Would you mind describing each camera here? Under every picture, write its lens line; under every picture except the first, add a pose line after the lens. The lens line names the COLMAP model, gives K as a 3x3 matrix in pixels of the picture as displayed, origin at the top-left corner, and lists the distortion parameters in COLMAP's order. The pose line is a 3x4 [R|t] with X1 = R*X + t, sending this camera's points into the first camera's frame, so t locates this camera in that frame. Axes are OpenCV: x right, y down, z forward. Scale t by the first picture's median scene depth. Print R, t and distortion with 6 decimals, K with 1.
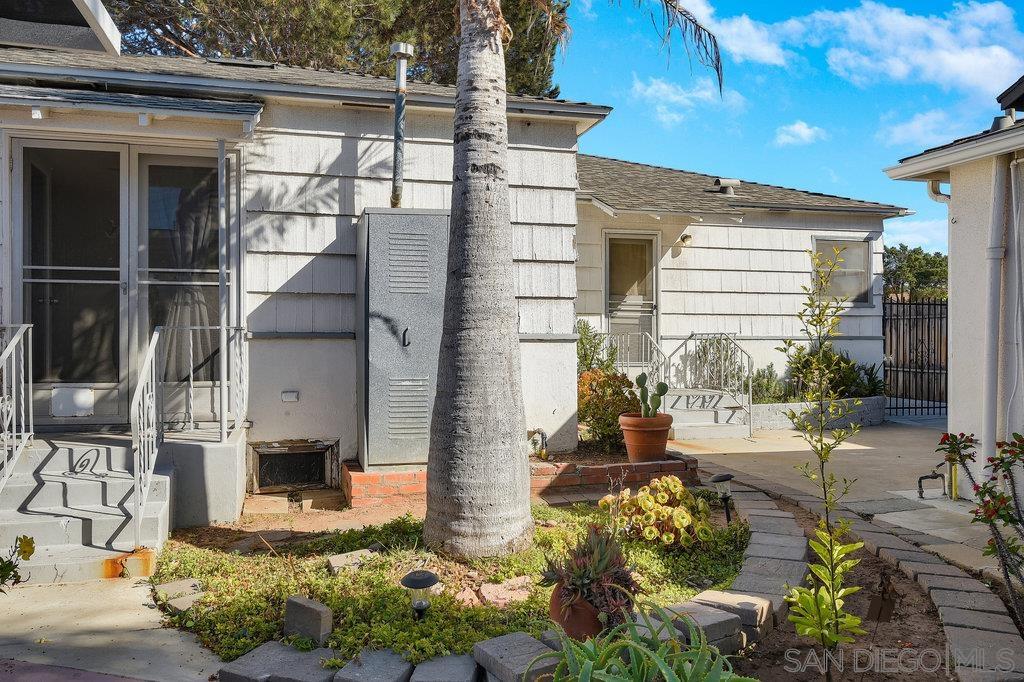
lens RADIAL K [[825.6, 0, 512.0], [0, 825.6, 341.0], [0, 0, 1]] dist [0.021619, 0.001096]
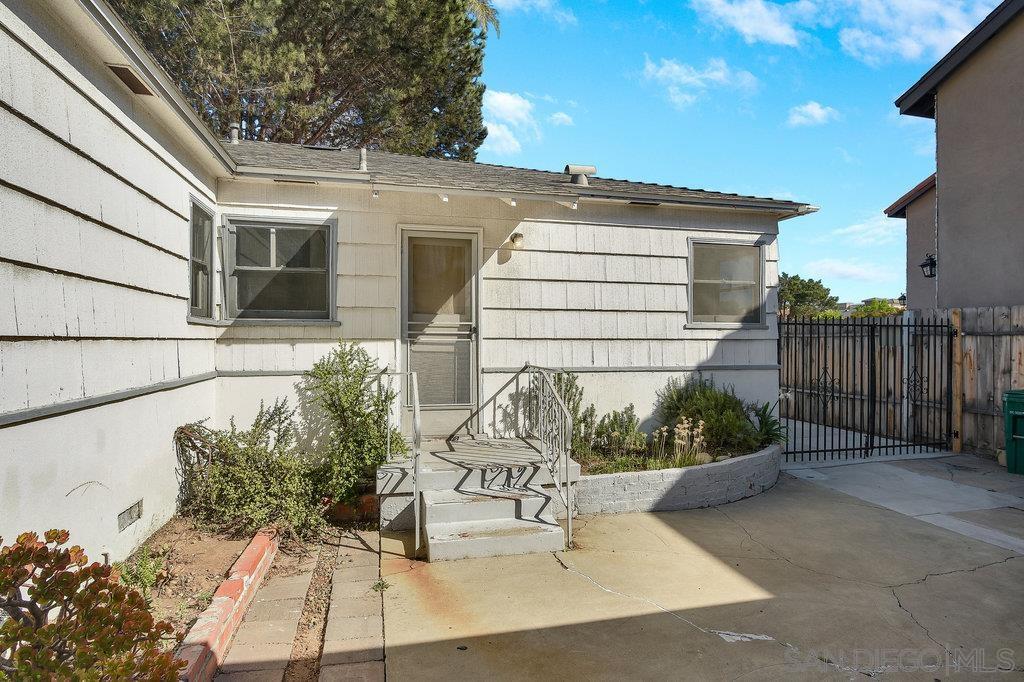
lens RADIAL K [[538.8, 0, 512.0], [0, 538.8, 341.0], [0, 0, 1]] dist [-0.018275, 0.000082]
pose [[0.999687, 0.000319, -0.025024, 0.218362], [-0.000283, 0.999999, 0.001434, -0.031391], [0.025025, -0.001427, 0.999686, 0.510743]]
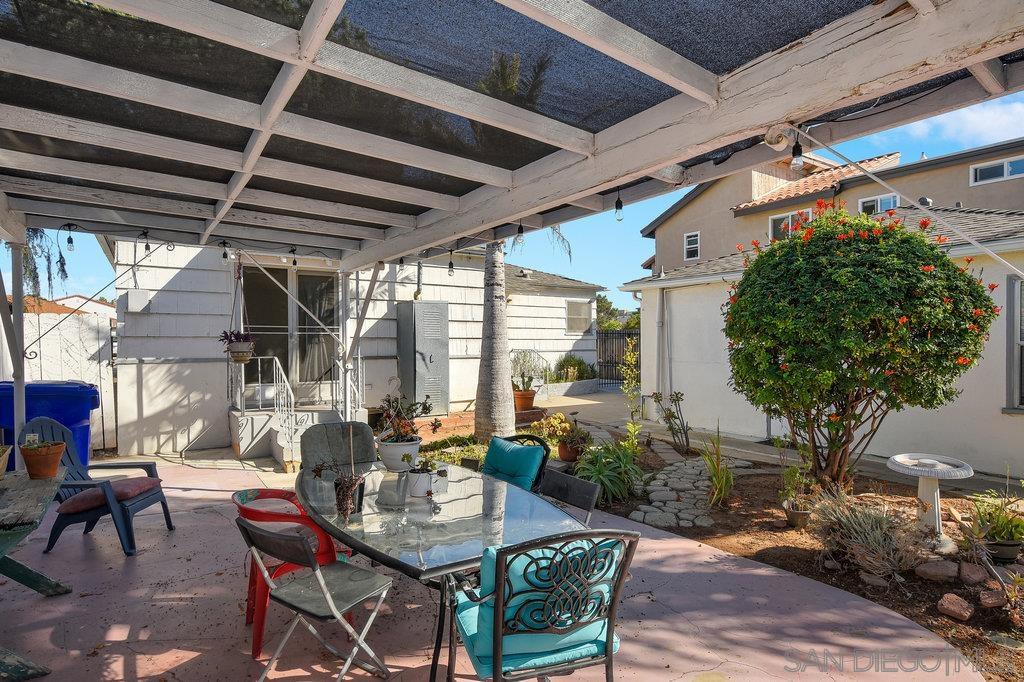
lens RADIAL K [[566.3, 0, 512.0], [0, 566.3, 341.0], [0, 0, 1]] dist [0.000882, 0.000174]
pose [[0.943808, -0.002818, 0.330481, -0.228757], [0.003674, 0.999991, -0.001964, -0.026121], [-0.330473, 0.003068, 0.943811, -0.273130]]
